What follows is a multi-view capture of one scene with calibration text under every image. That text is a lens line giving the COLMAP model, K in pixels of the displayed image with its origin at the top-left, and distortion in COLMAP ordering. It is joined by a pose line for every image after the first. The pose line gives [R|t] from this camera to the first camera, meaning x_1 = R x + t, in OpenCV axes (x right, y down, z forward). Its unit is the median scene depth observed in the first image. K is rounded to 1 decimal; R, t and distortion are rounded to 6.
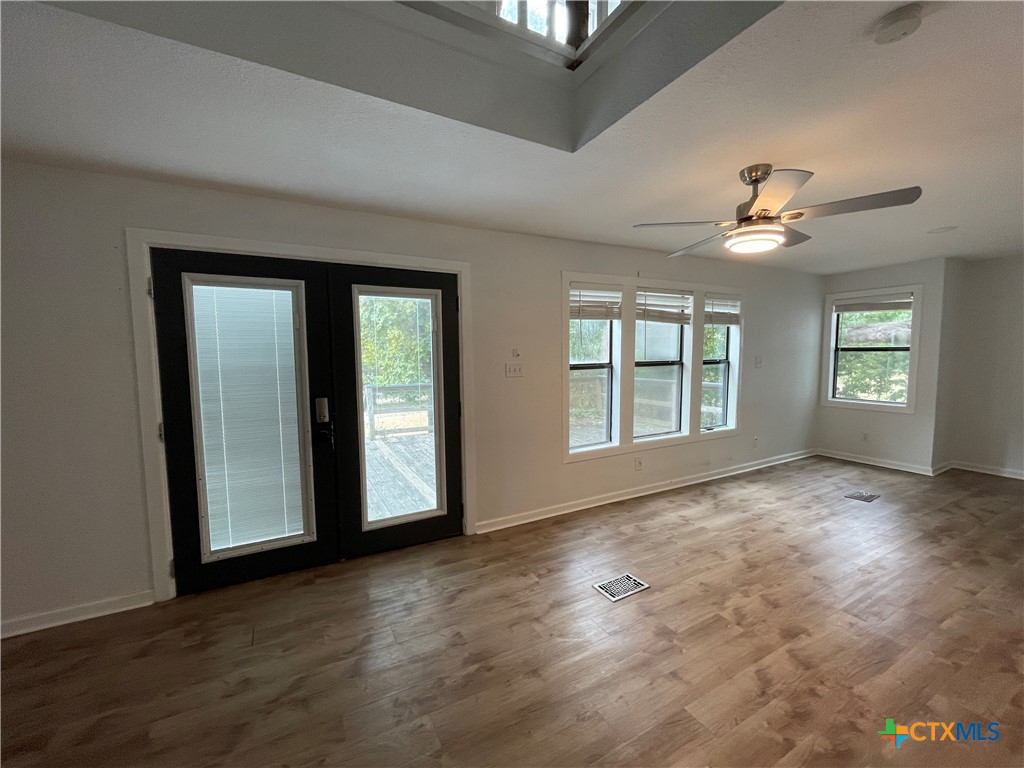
lens RADIAL K [[414.5, 0, 512.0], [0, 414.5, 384.0], [0, 0, 1]] dist [-0.002552, -0.000169]
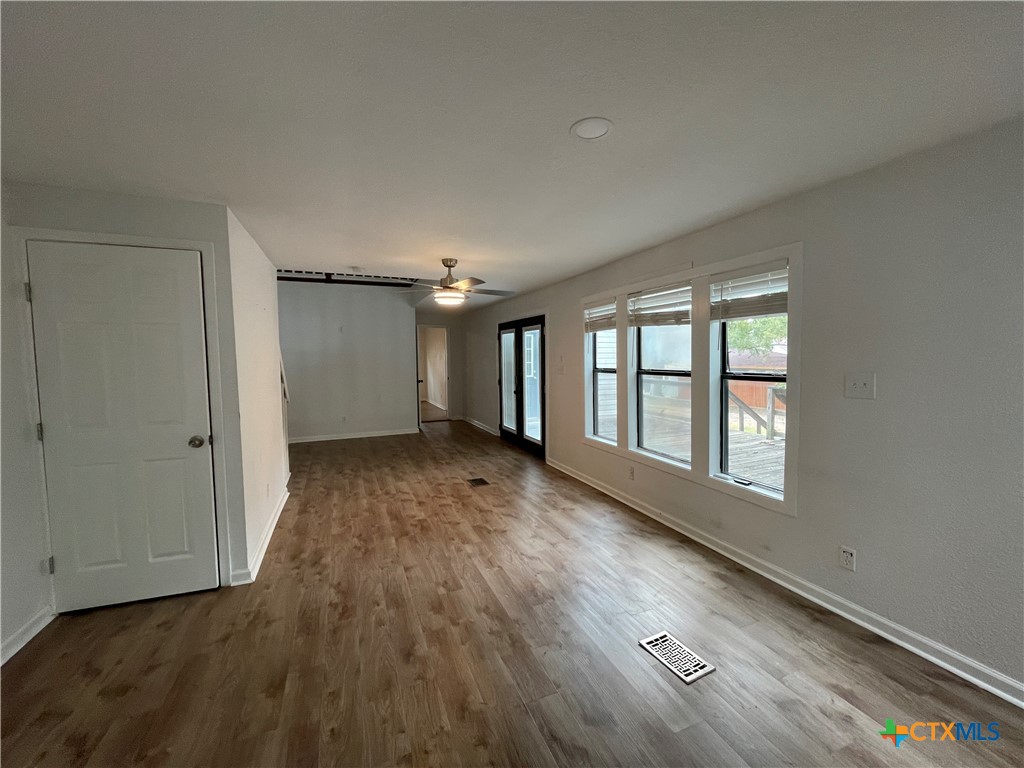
lens RADIAL K [[414.5, 0, 512.0], [0, 414.5, 384.0], [0, 0, 1]] dist [-0.002552, -0.000169]
pose [[-0.100776, 0.079198, -0.991752, 1.450147], [-0.064338, 0.994221, 0.085933, -0.093021], [0.992827, 0.072468, -0.095099, 0.896738]]
